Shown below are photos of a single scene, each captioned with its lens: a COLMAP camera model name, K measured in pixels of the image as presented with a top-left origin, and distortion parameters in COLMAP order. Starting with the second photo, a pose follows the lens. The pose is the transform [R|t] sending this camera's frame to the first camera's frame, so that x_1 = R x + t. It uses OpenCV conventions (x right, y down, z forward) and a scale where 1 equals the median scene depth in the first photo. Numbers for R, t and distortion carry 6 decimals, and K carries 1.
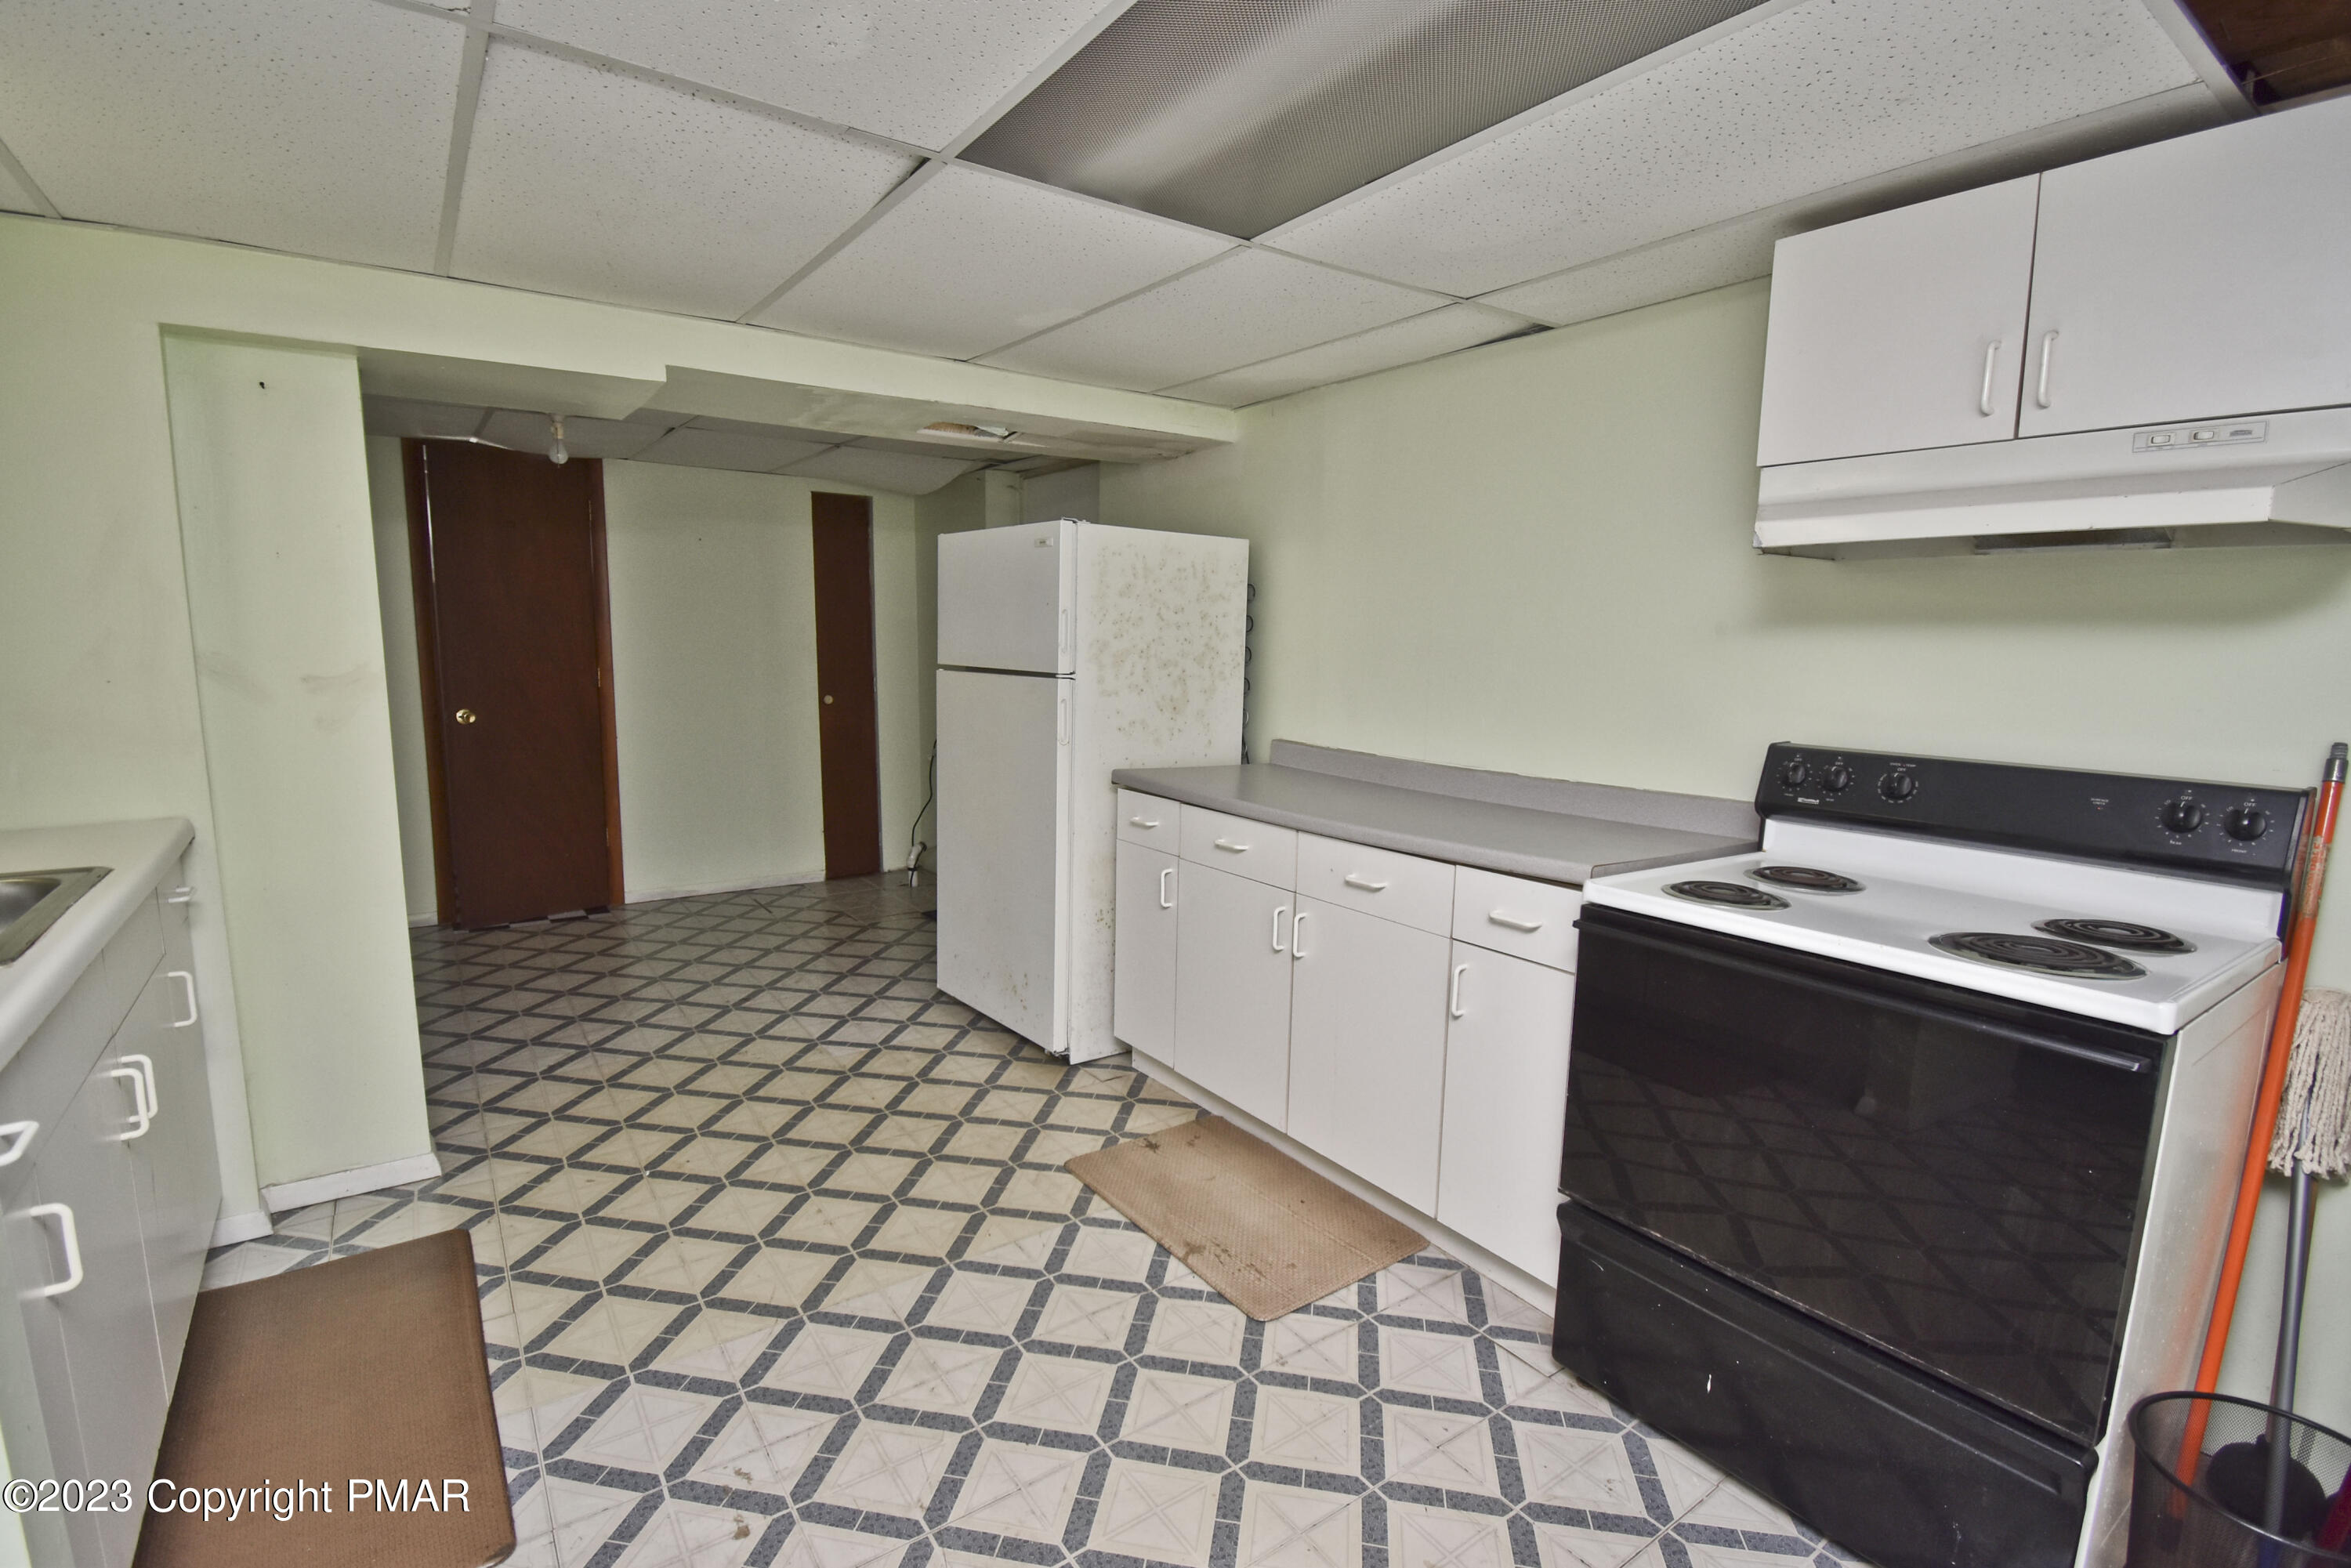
lens RADIAL K [[1052.5, 0, 1203.1], [0, 1052.5, 782.1], [0, 0, 1]] dist [0.017221, -0.024868]
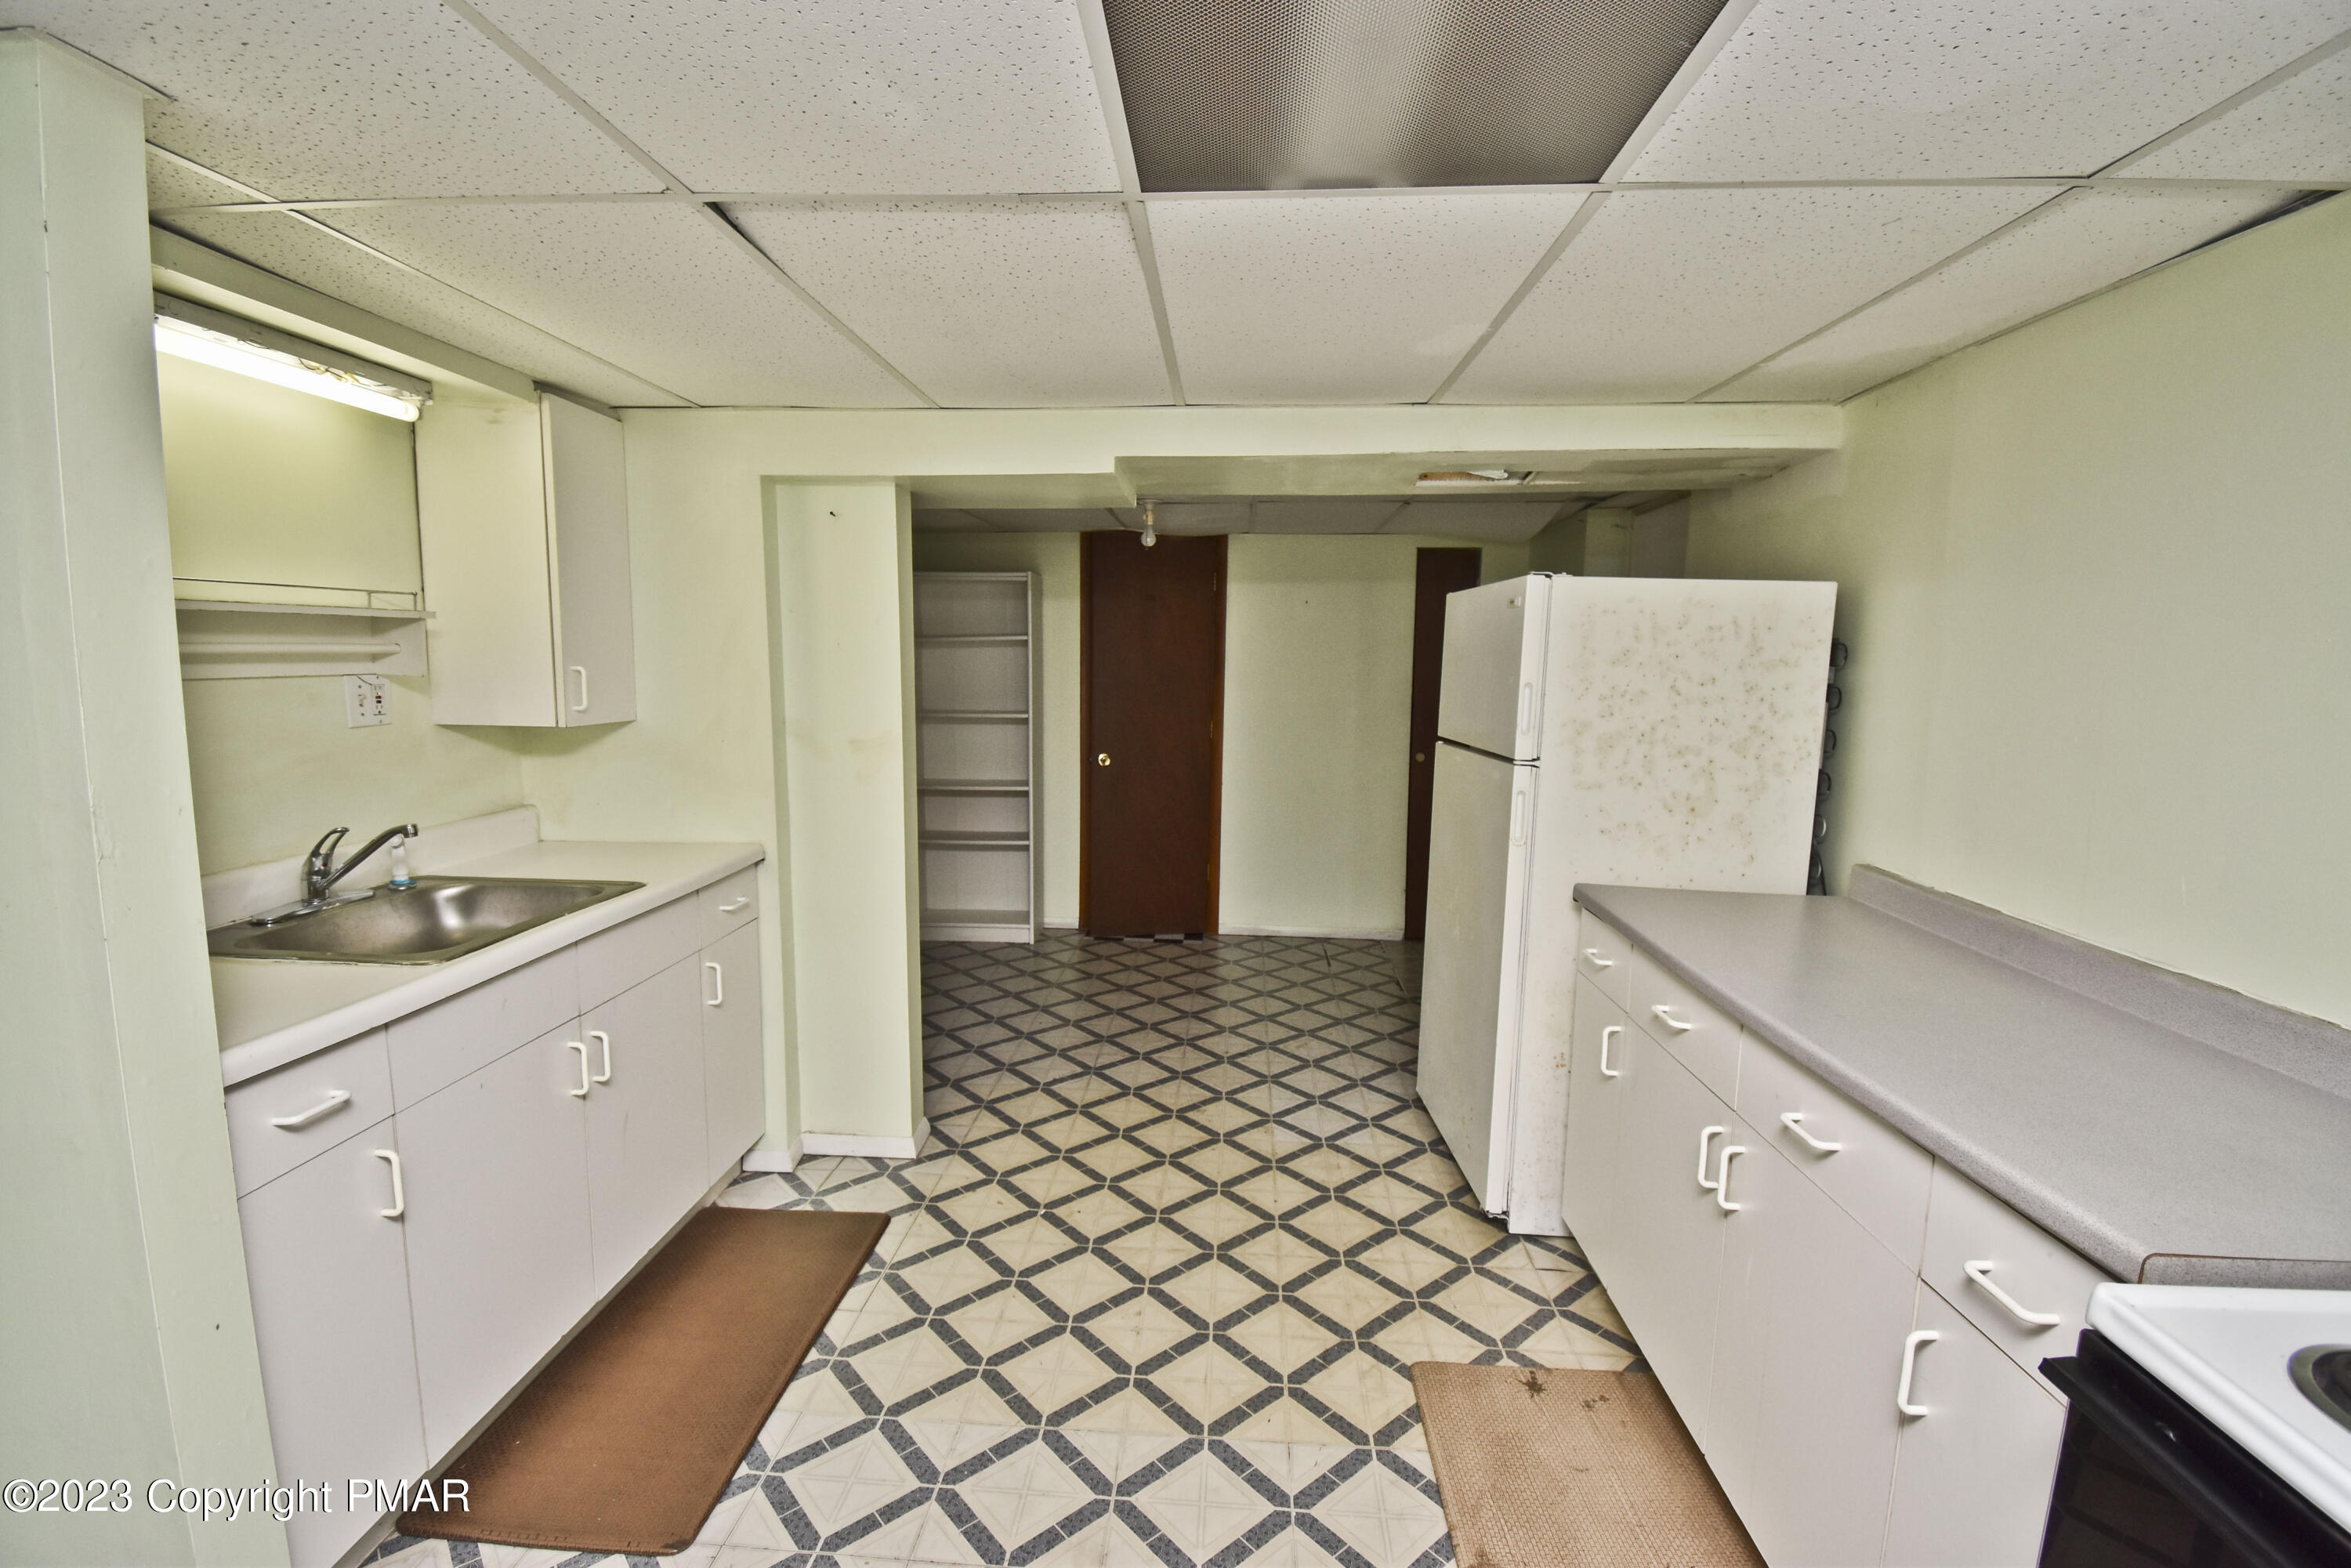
lens RADIAL K [[1052.5, 0, 1203.1], [0, 1052.5, 782.1], [0, 0, 1]] dist [0.017221, -0.024868]
pose [[0.769066, 0.069844, -0.635341, 0.203923], [-0.092053, 0.995752, -0.001963, -0.062156], [0.632505, 0.059995, 0.772229, 0.210730]]
